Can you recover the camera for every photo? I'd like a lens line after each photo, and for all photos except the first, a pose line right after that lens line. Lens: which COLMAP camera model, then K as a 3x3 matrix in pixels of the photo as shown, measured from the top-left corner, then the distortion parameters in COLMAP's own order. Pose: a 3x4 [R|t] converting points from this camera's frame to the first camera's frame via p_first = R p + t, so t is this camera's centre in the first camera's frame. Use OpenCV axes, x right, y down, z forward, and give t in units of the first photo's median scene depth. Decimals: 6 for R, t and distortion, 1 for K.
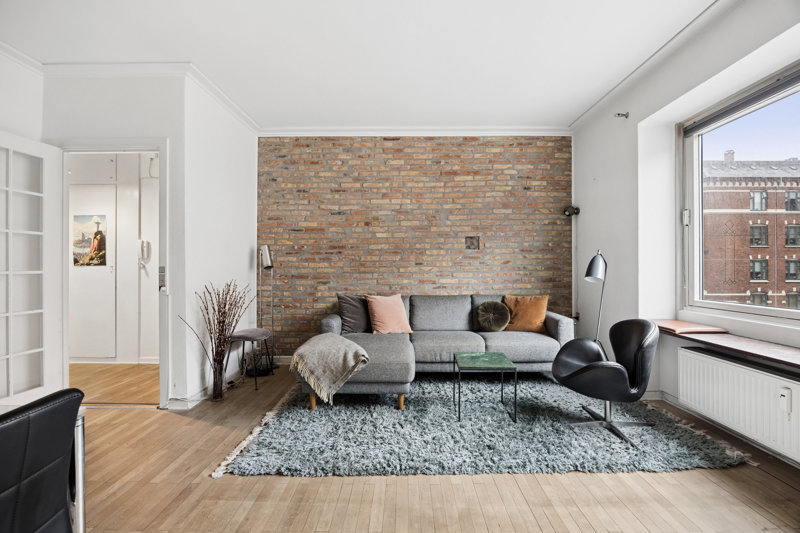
lens RADIAL K [[337.9, 0, 400.0], [0, 337.9, 266.5], [0, 0, 1]] dist [-0.000794, -0.000117]
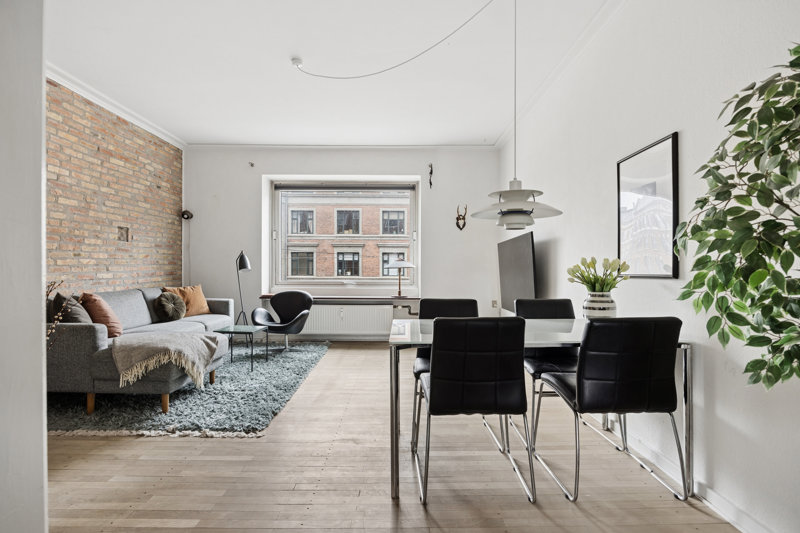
lens RADIAL K [[400.4, 0, 400.0], [0, 400.4, 266.5], [0, 0, 1]] dist [-0.016512, 0.000655]
pose [[-0.002828, 0.005252, 0.999982, -0.873575], [-0.007355, 0.999959, -0.005272, 0.018823], [-0.999969, -0.007370, -0.002789, 0.245306]]
